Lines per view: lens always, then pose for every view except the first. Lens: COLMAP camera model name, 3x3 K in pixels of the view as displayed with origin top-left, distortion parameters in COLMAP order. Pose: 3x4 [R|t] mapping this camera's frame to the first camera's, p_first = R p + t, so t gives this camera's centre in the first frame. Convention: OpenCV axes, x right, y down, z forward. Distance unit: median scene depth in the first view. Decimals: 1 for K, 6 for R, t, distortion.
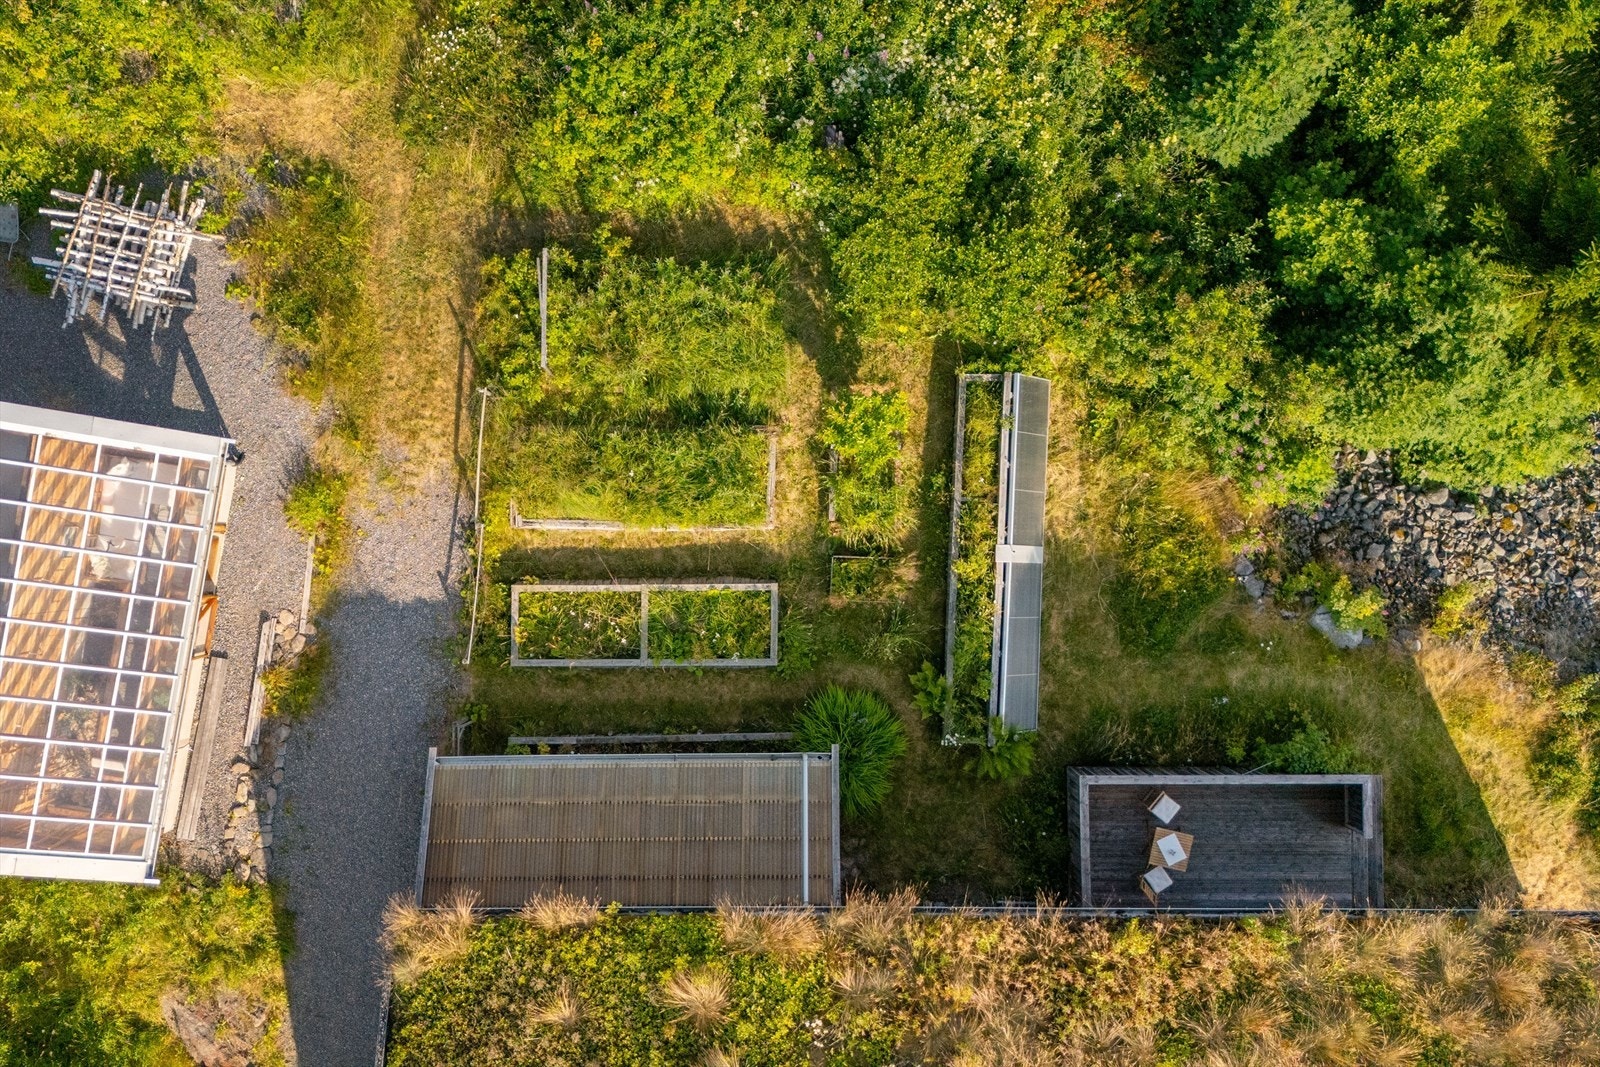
lens RADIAL K [[1155.1, 0, 789.3], [0, 1155.1, 537.3], [0, 0, 1]] dist [0.001284, -0.000289]
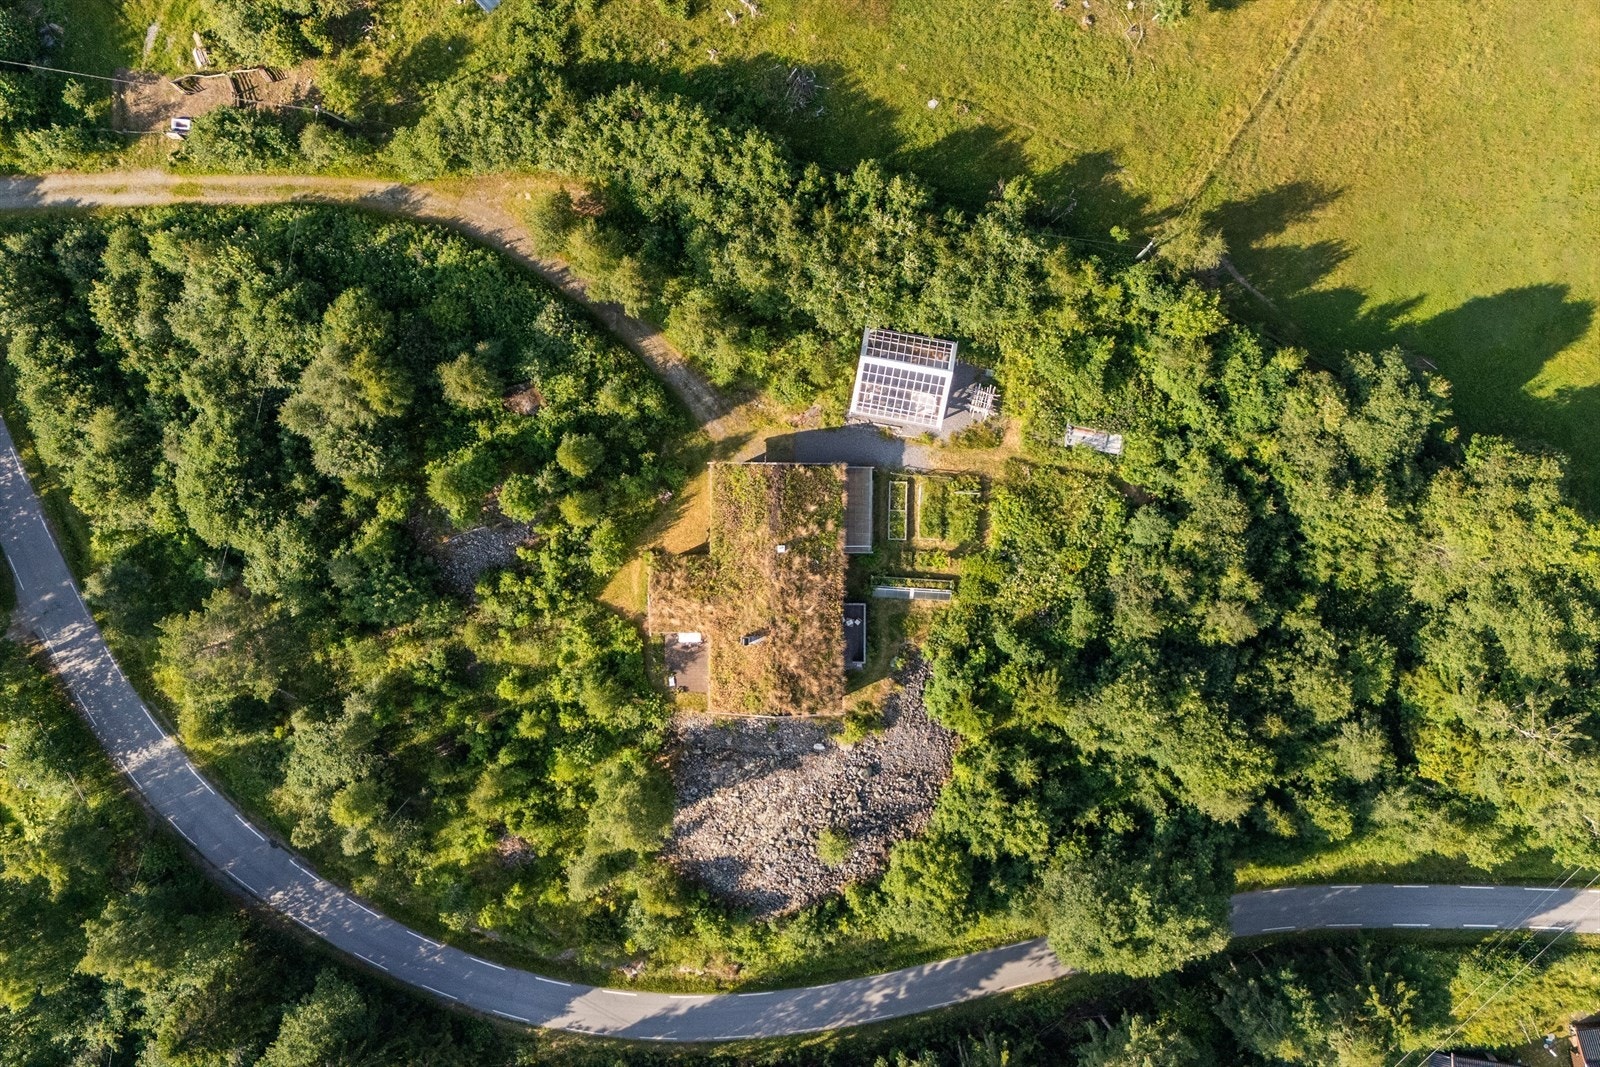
lens RADIAL K [[1155.1, 0, 789.3], [0, 1155.1, 537.3], [0, 0, 1]] dist [0.001284, -0.000289]
pose [[-0.013651, 0.998369, 0.055431, -0.271474], [-0.999015, -0.015959, 0.041401, 0.317846], [0.042218, -0.054811, 0.997604, -3.615121]]
